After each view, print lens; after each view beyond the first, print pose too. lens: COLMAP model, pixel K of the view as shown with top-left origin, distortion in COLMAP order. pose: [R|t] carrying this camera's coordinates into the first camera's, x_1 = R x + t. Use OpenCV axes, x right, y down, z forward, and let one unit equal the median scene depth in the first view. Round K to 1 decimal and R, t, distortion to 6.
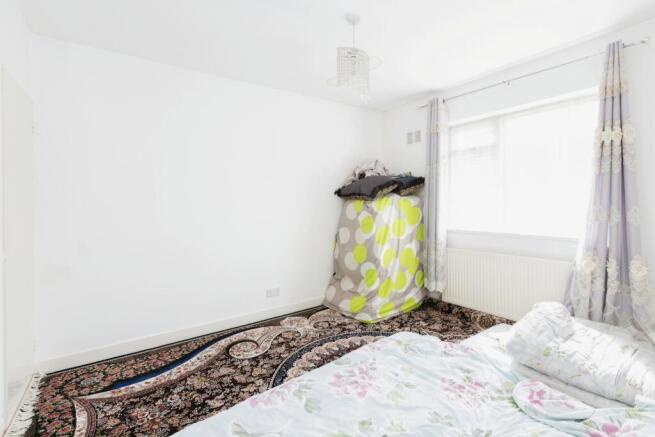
lens RADIAL K [[296.7, 0, 325.2], [0, 296.7, 206.4], [0, 0, 1]] dist [0.000646, 0.000175]
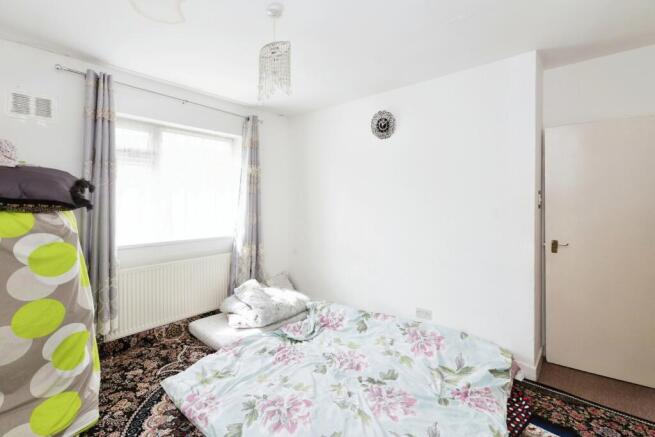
lens RADIAL K [[296.7, 0, 325.2], [0, 296.7, 206.4], [0, 0, 1]] dist [0.000646, 0.000175]
pose [[-0.221959, -0.002896, 0.975052, -0.521328], [0.012538, 0.999904, 0.005824, -0.029907], [-0.974975, 0.013518, -0.221901, 0.685647]]
